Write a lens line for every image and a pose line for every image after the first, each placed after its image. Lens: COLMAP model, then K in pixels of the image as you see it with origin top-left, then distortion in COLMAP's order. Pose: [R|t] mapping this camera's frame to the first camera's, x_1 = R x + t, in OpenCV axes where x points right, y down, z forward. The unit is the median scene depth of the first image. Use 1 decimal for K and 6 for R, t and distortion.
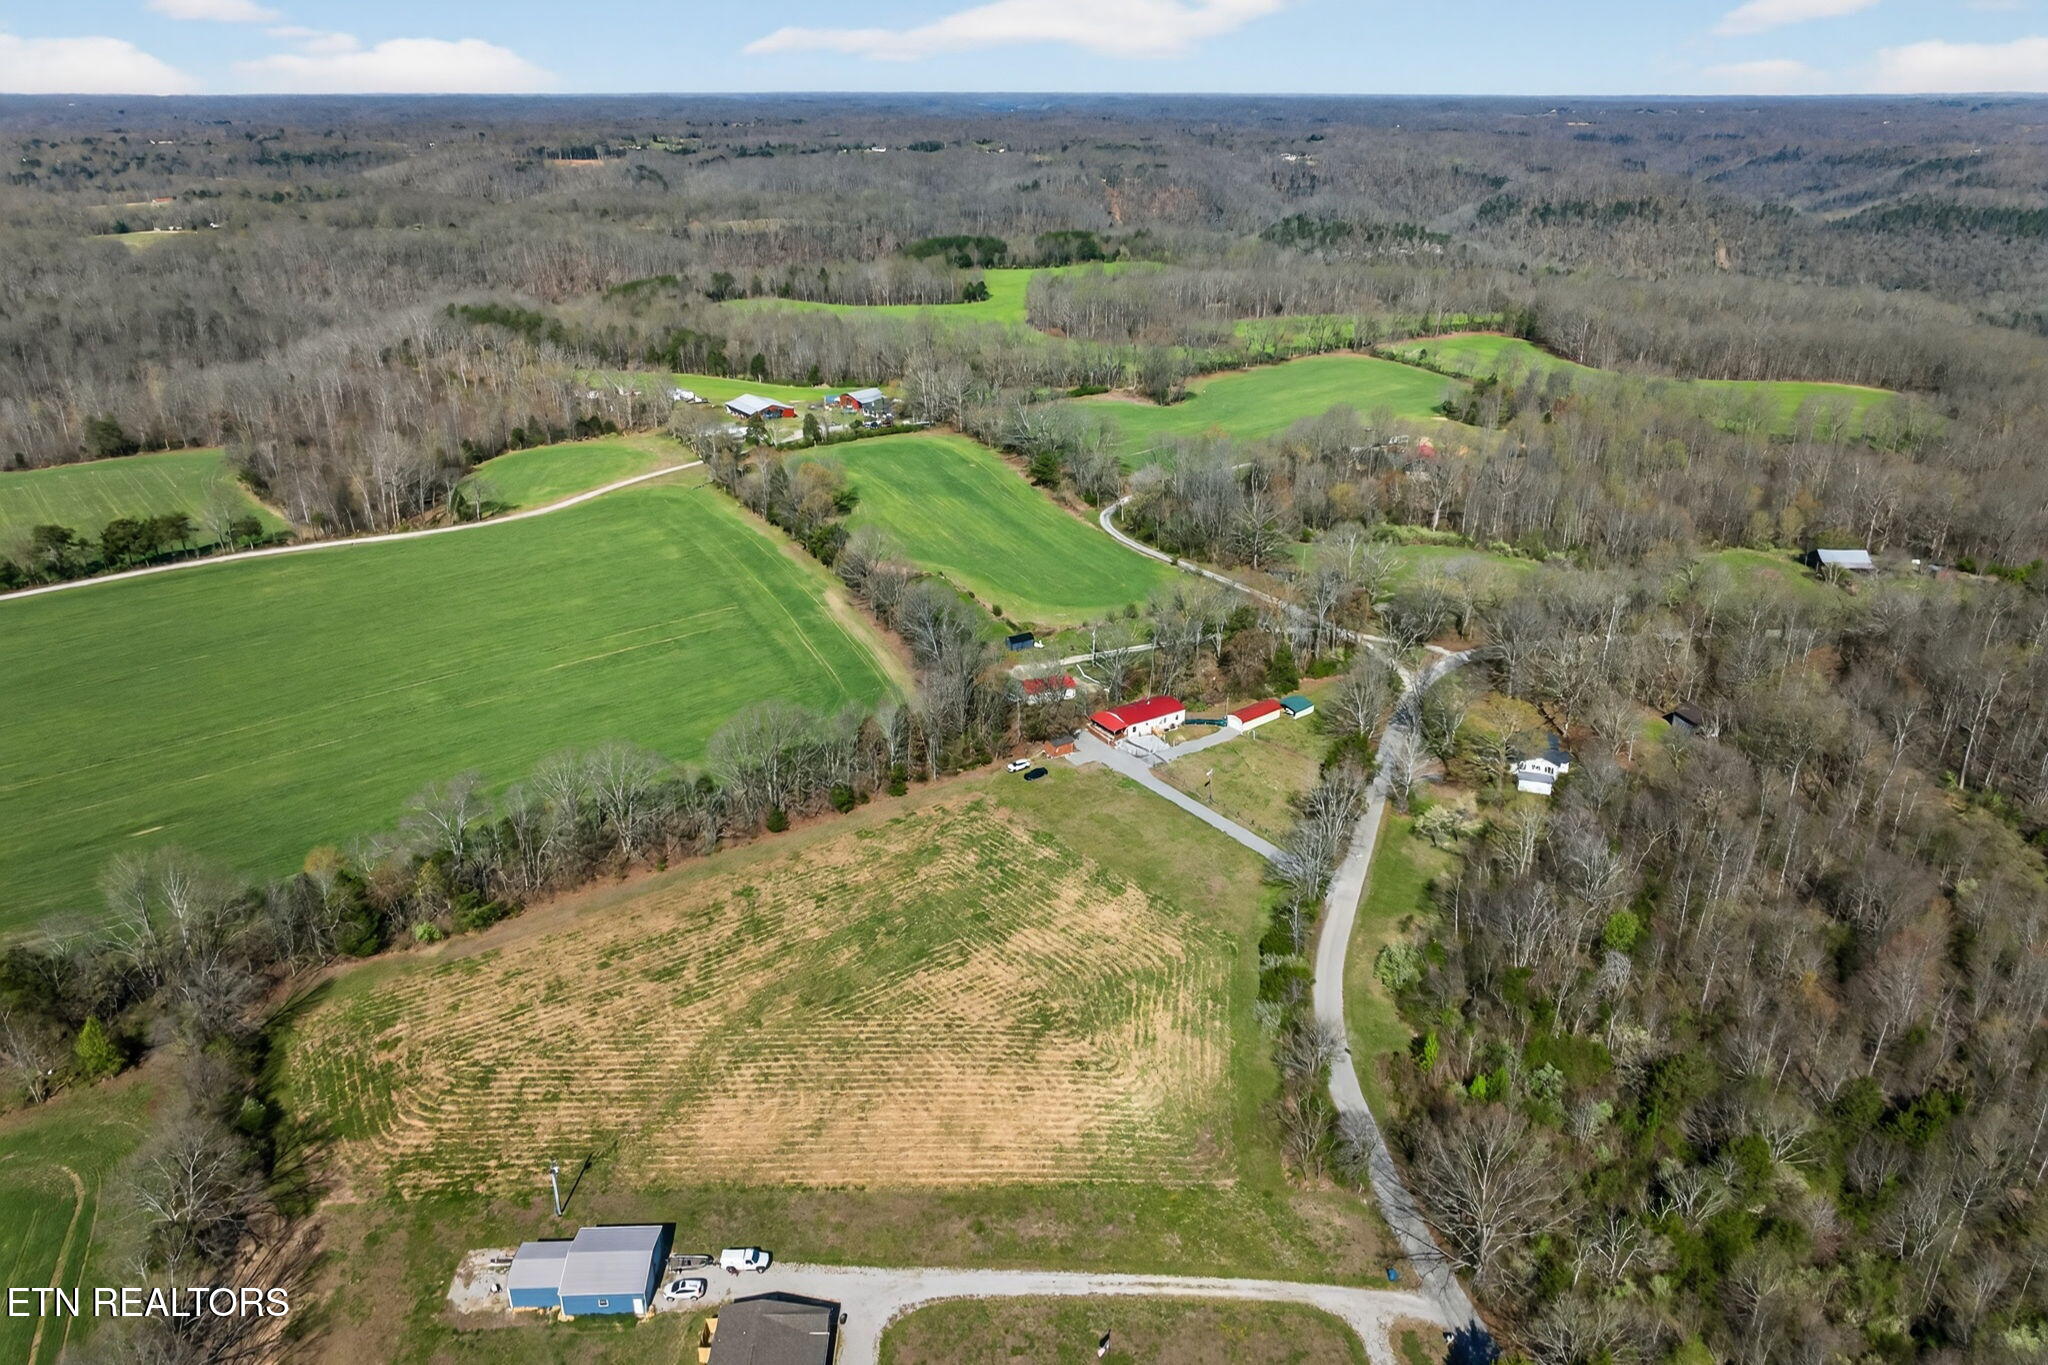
lens RADIAL K [[1387.9, 0, 1028.5], [0, 1387.9, 666.5], [0, 0, 1]] dist [0.003943, -0.011320]
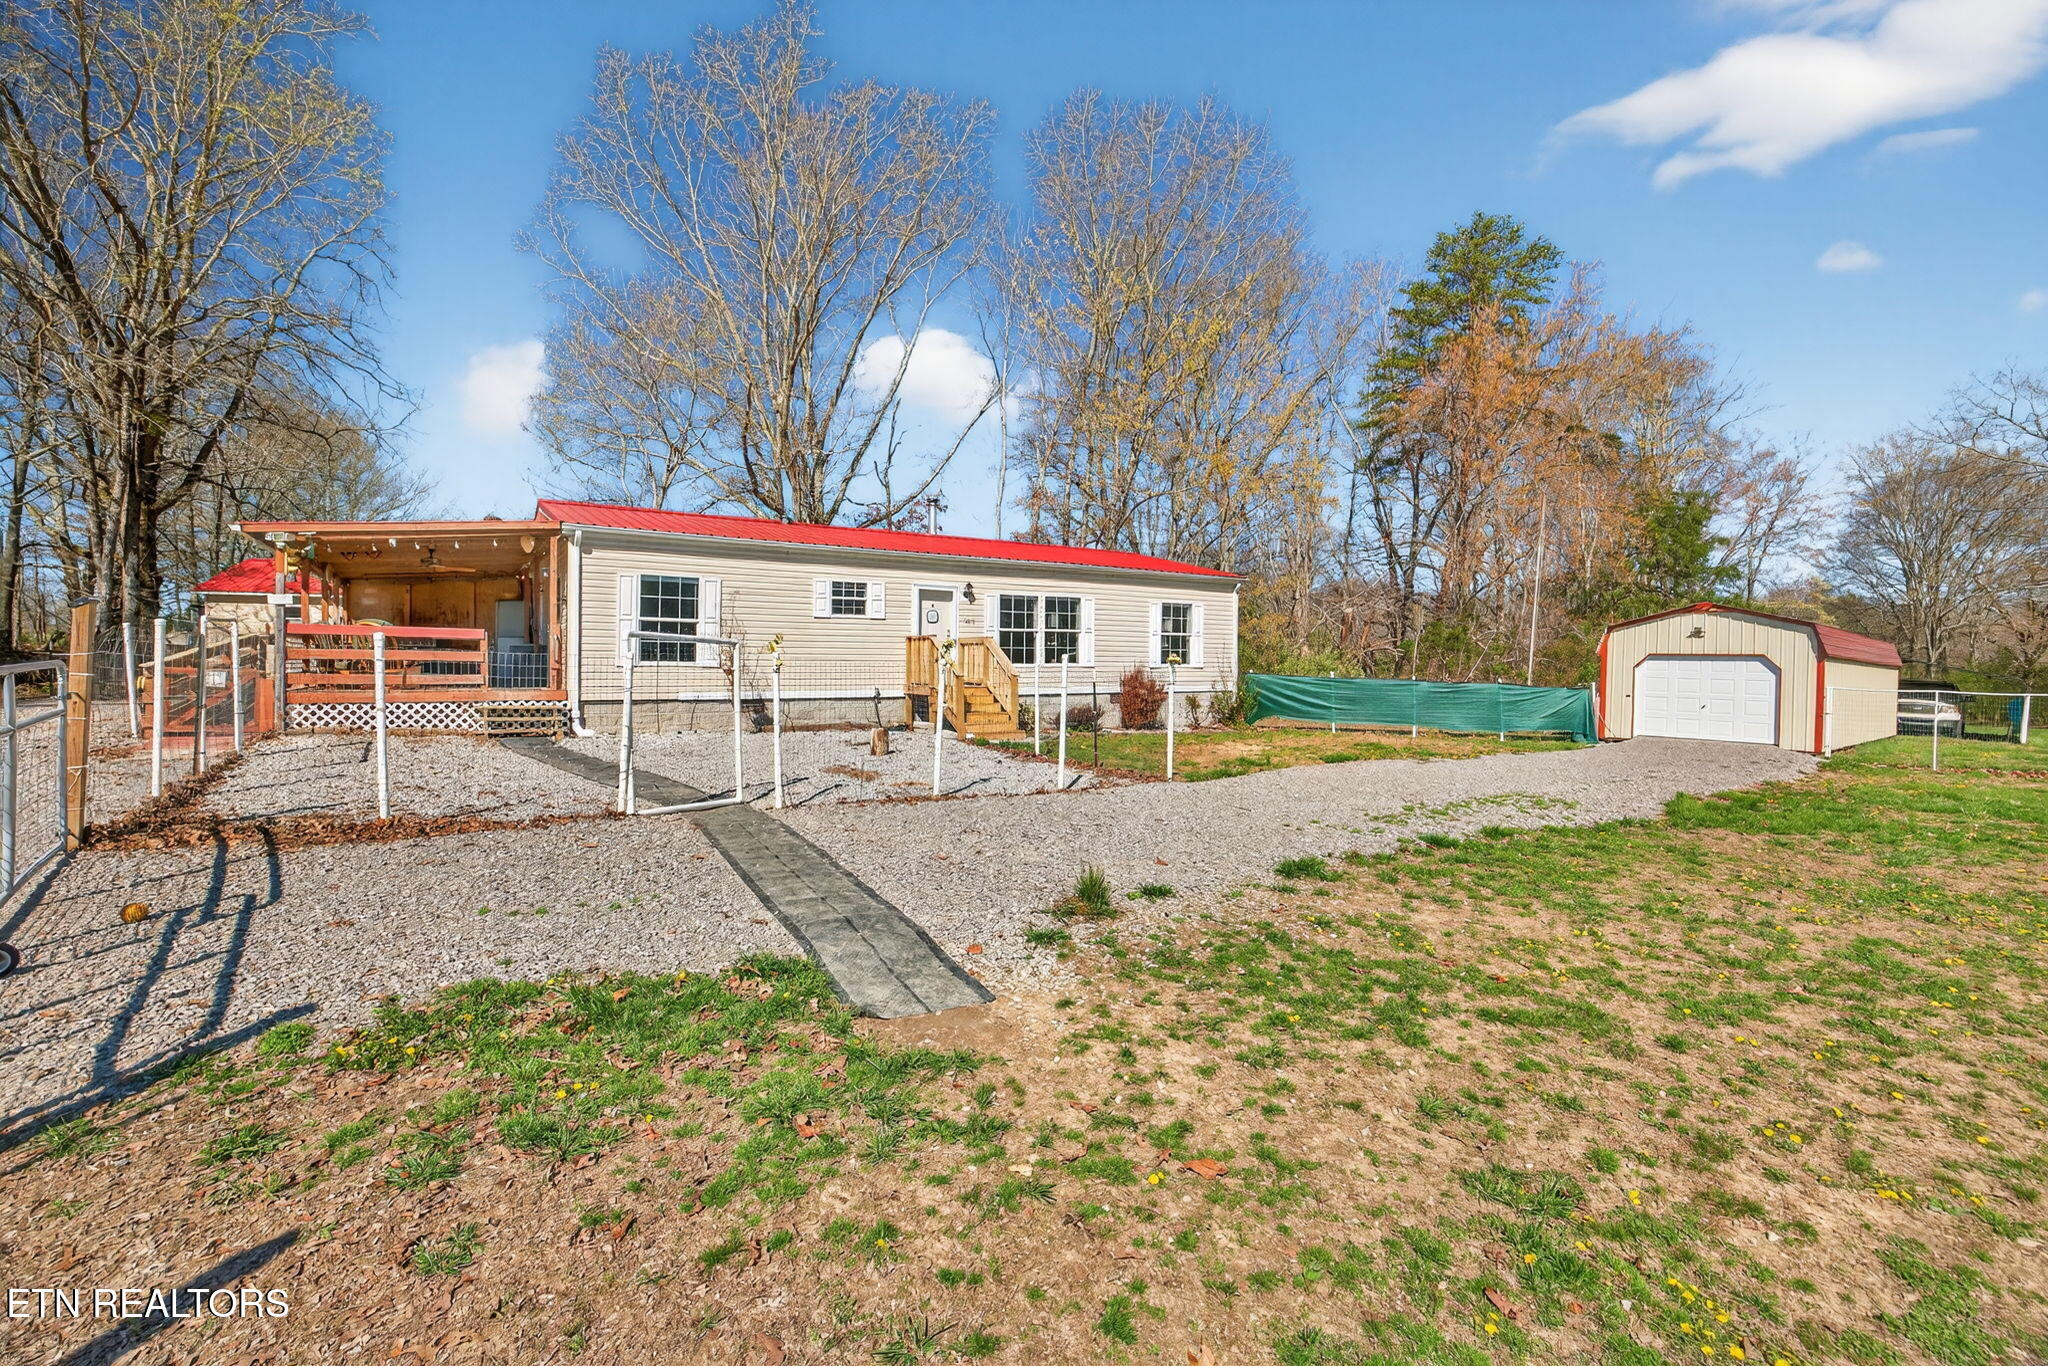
lens RADIAL K [[898.0, 0, 1023.5], [0, 898.0, 670.0], [0, 0, 1]] dist [-0.025239, 0.000864]
pose [[0.999803, 0.003769, -0.019509, 0.100867], [-0.010871, 0.925624, -0.378289, 0.069680], [0.016632, 0.378426, 0.925482, 0.977869]]
